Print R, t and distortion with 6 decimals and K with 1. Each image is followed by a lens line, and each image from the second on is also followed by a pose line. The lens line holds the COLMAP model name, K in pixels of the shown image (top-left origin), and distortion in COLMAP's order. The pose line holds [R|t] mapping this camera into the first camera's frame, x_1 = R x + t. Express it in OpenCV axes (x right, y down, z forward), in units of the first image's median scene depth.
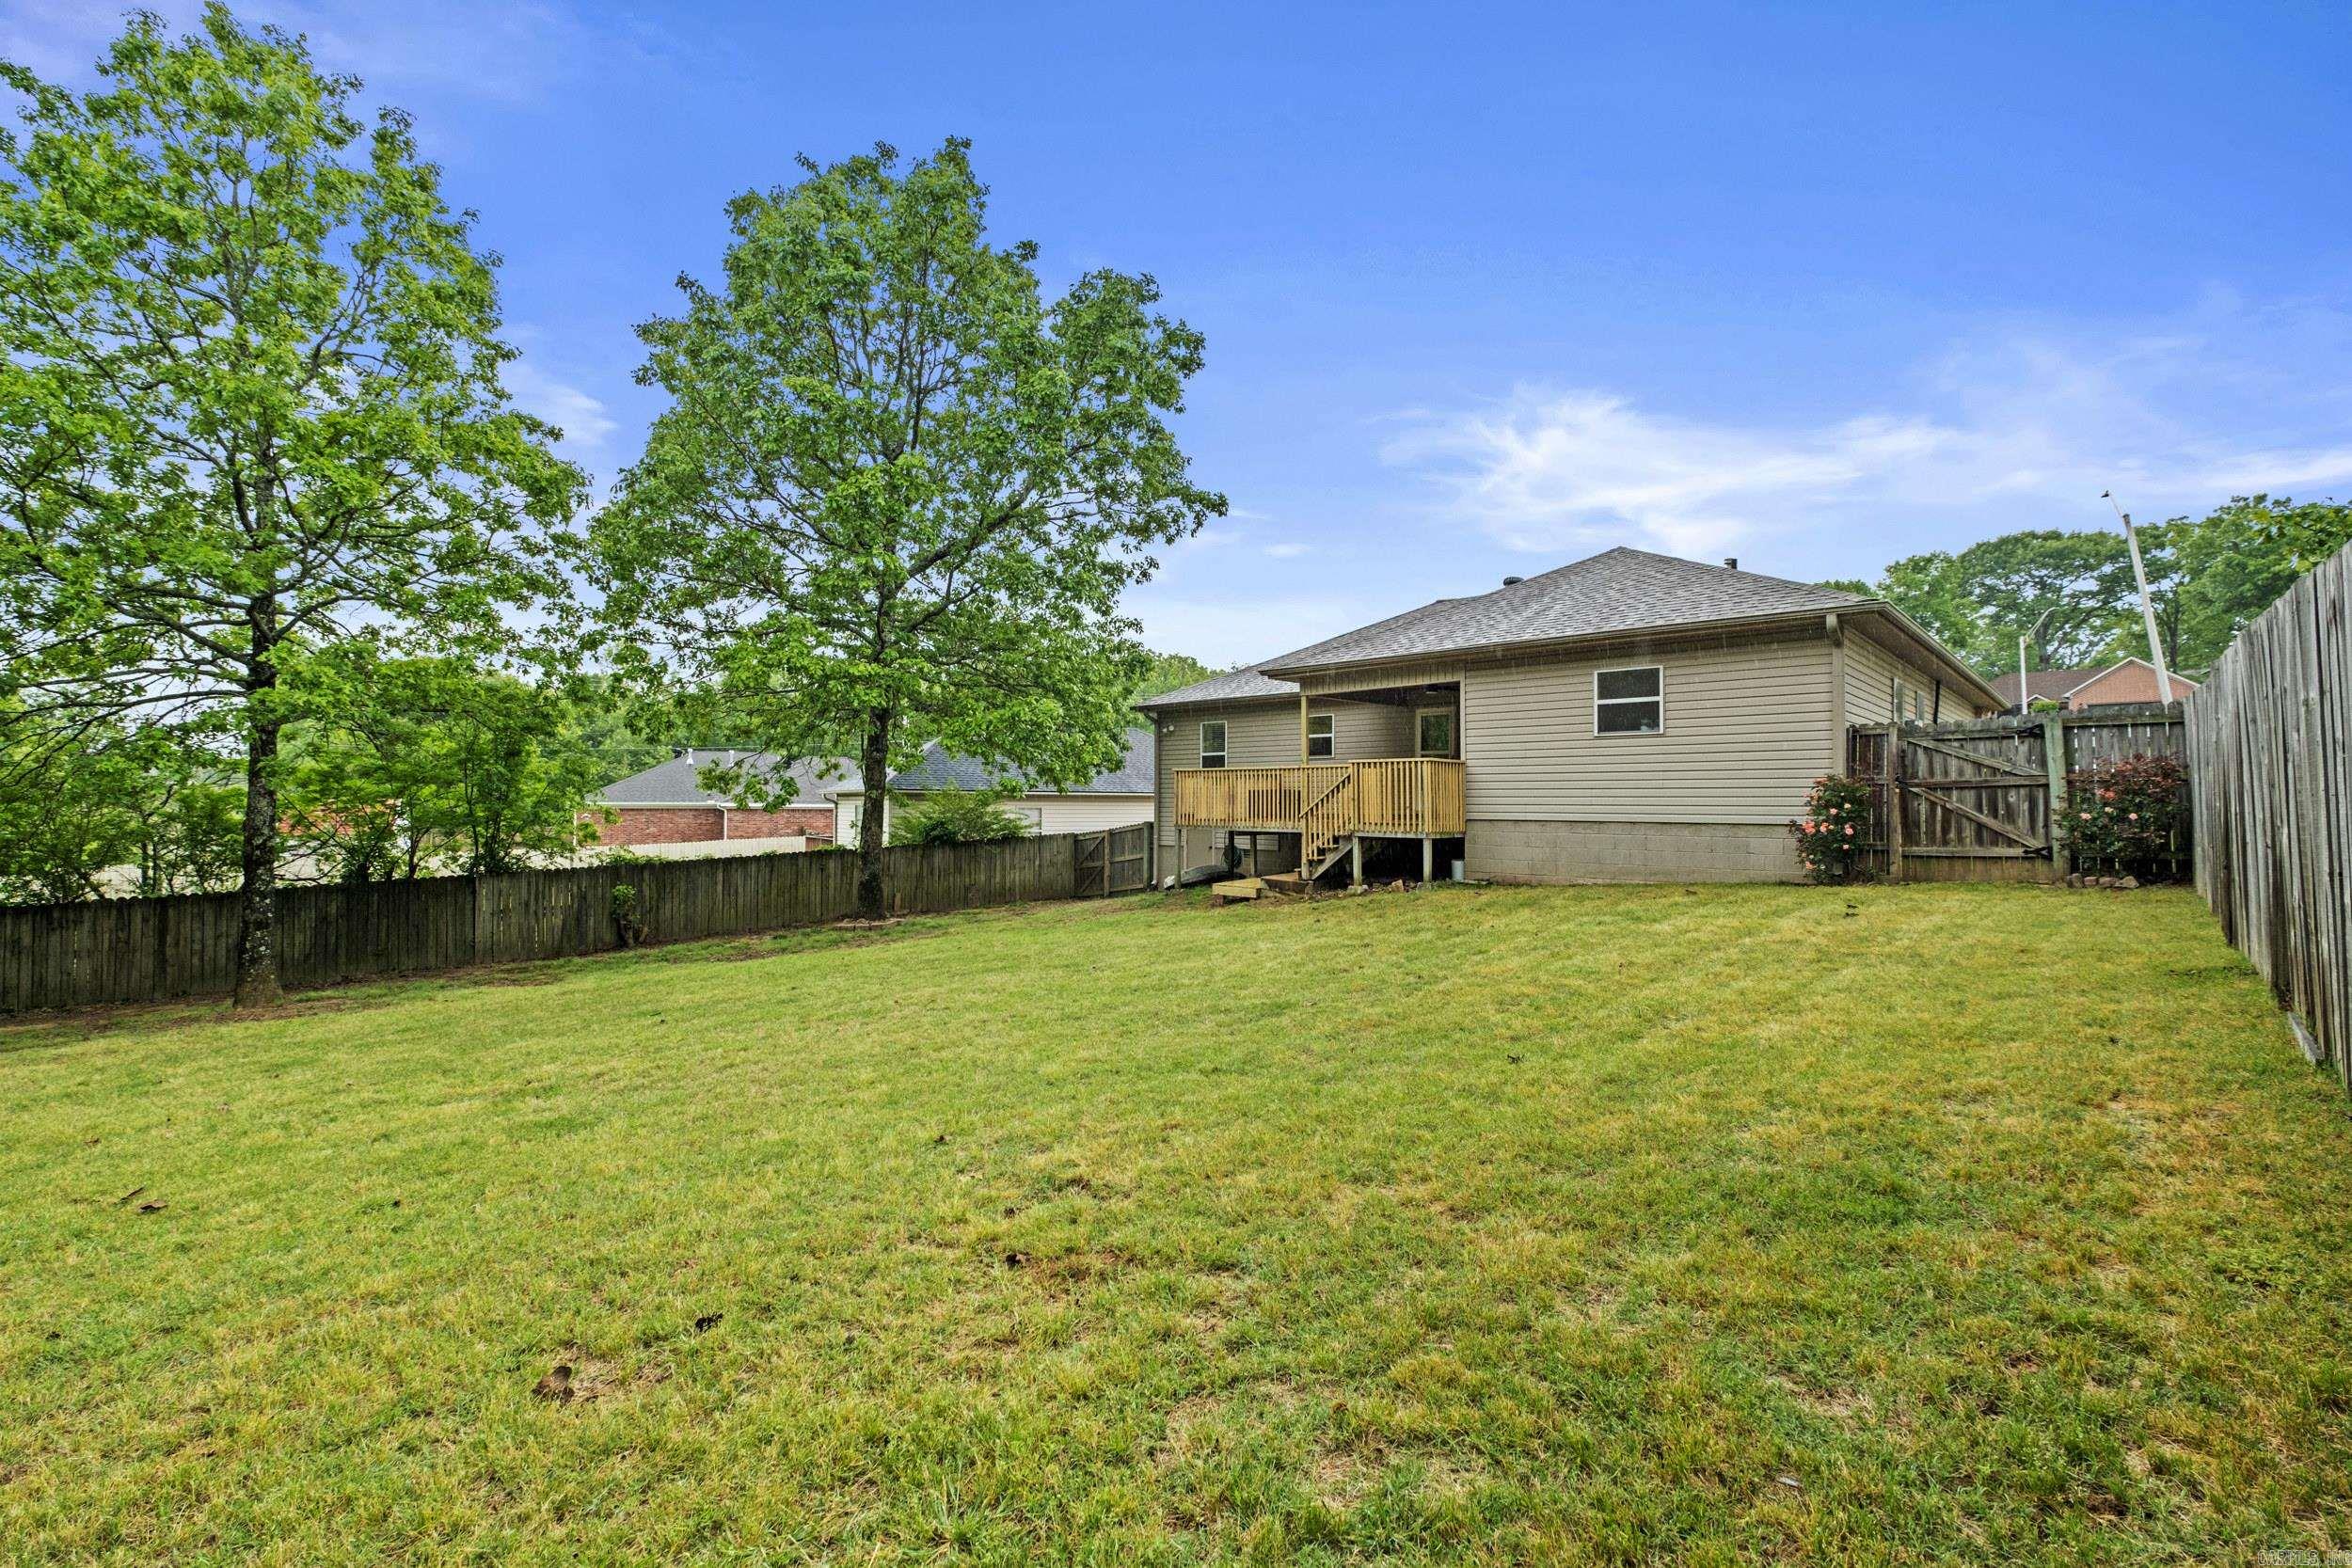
lens RADIAL K [[1014.9, 0, 1162.3], [0, 1014.9, 779.9], [0, 0, 1]] dist [-0.005866, -0.000252]
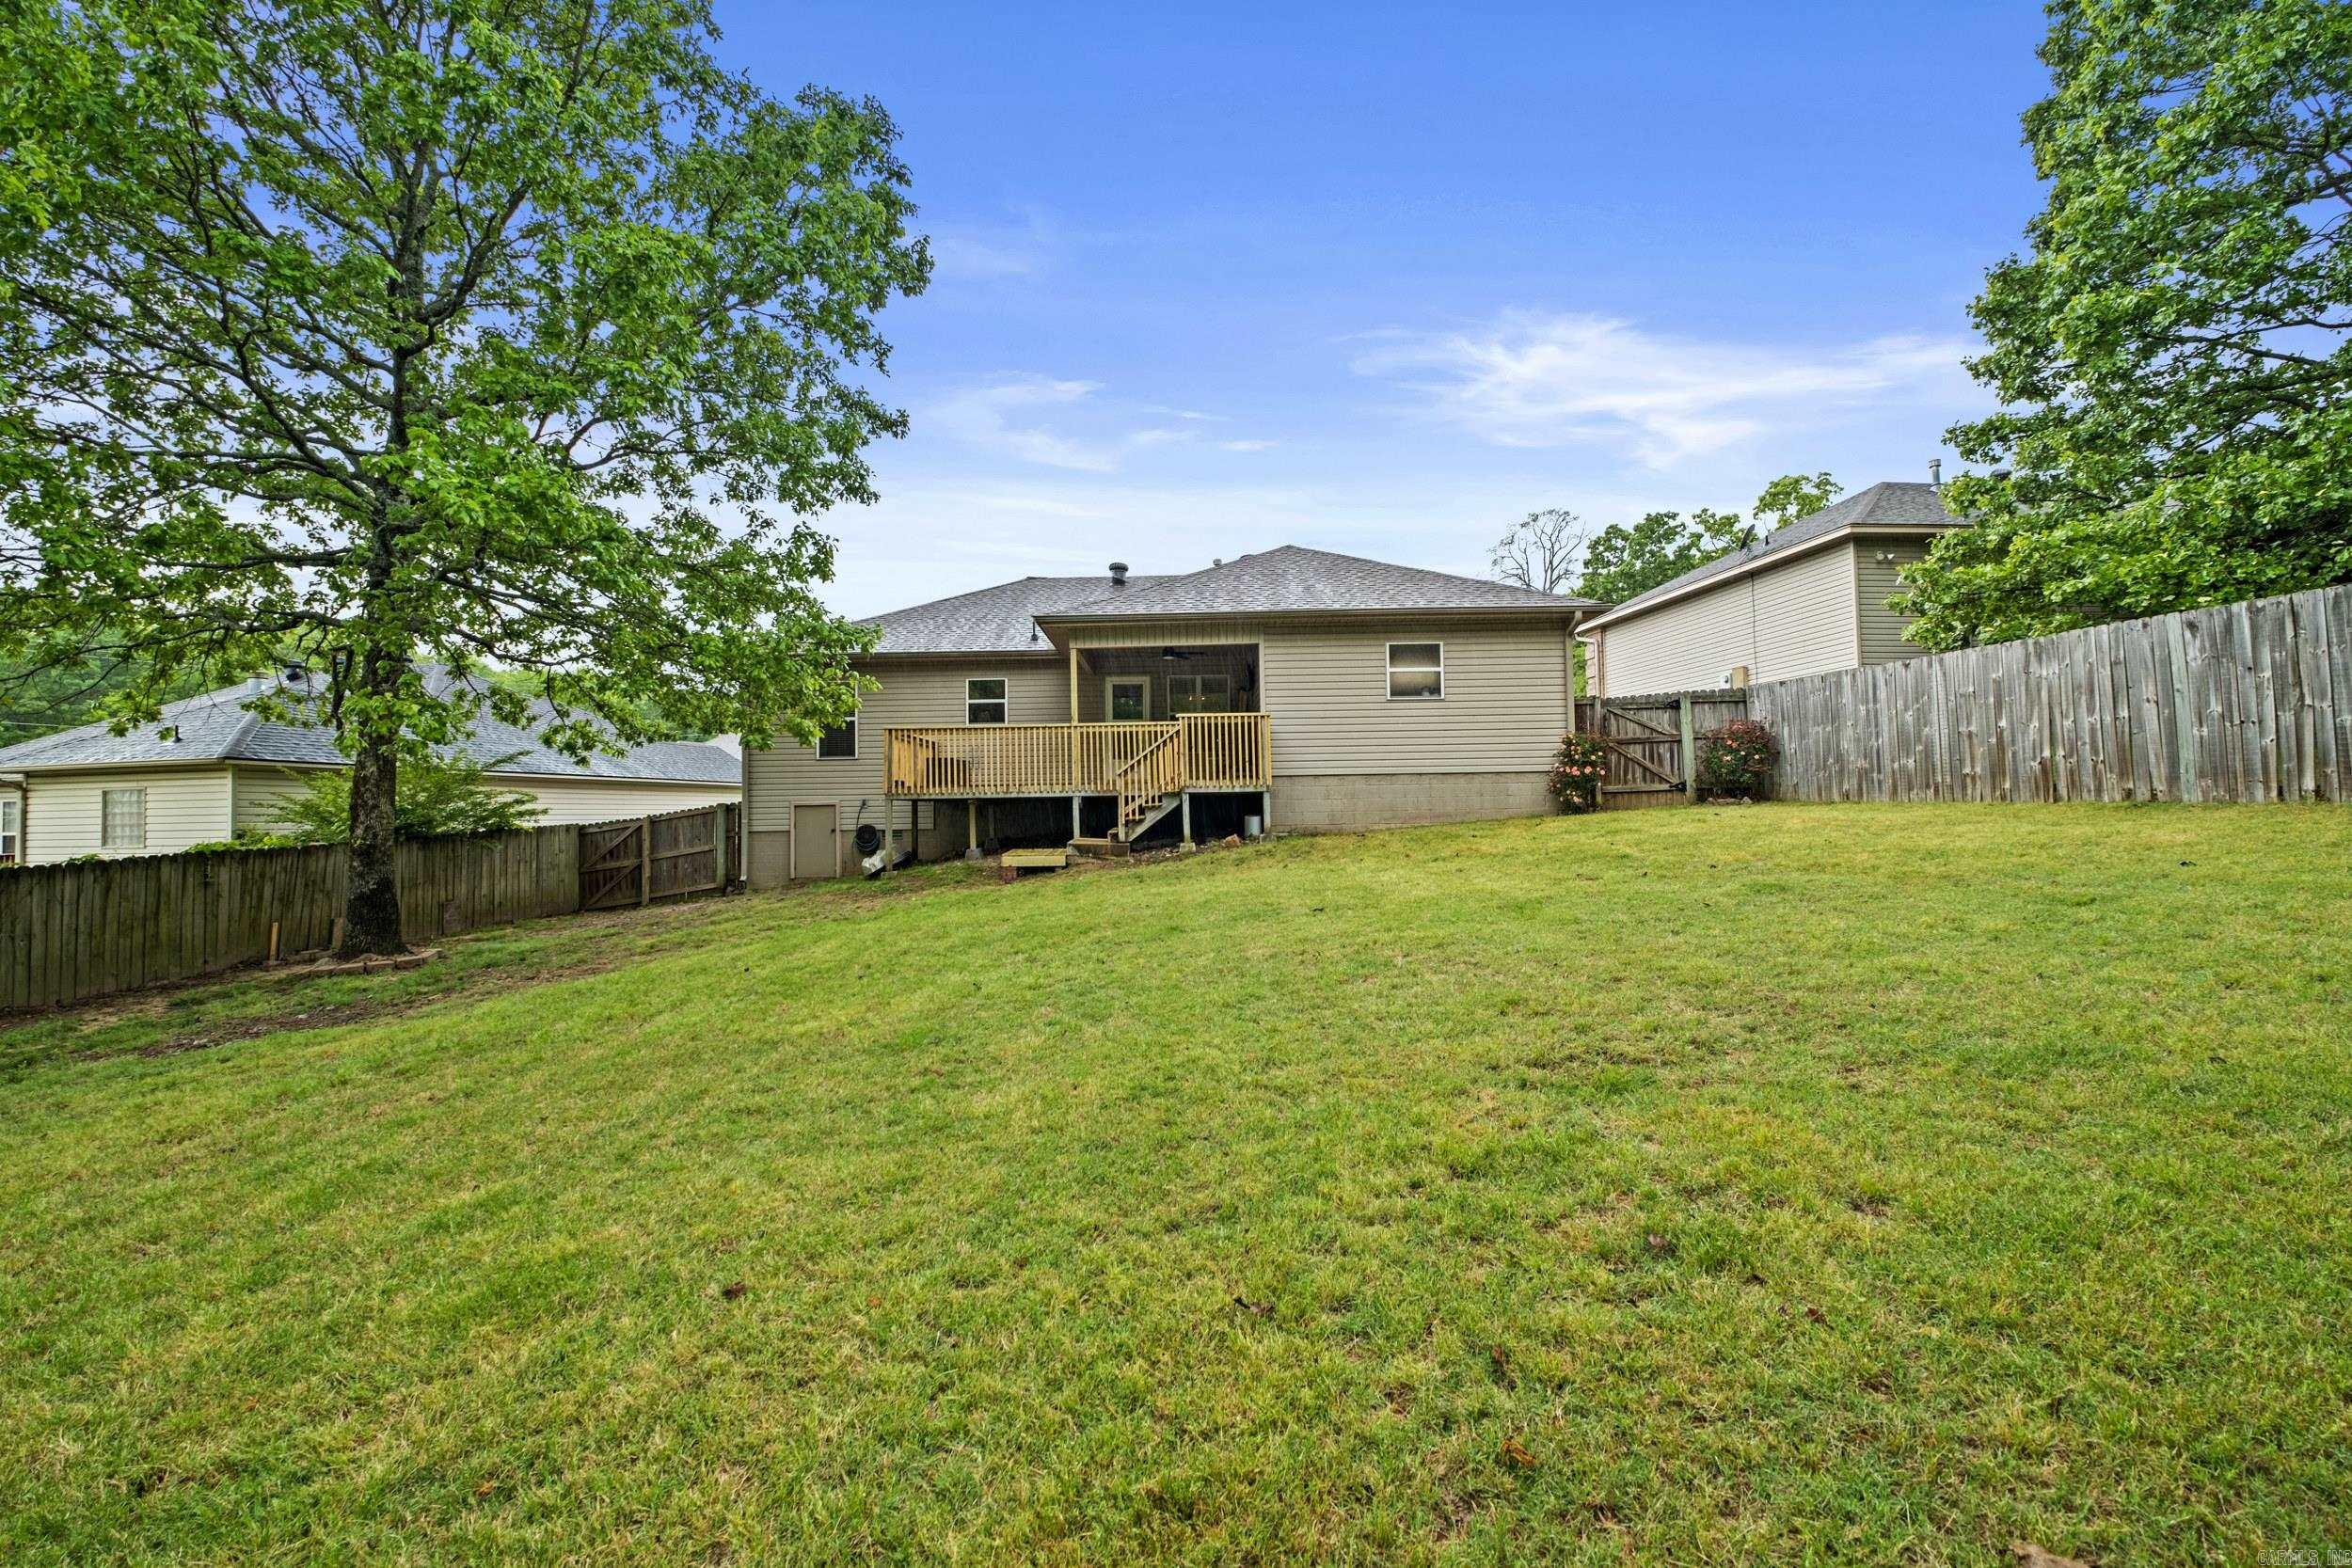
lens RADIAL K [[1014.9, 0, 1162.3], [0, 1014.9, 779.9], [0, 0, 1]] dist [-0.005866, -0.000252]
pose [[0.725504, 0.007538, 0.688177, -0.494451], [0.003771, 0.999881, -0.014928, 0.057716], [-0.688208, 0.013425, 0.725389, 0.306545]]
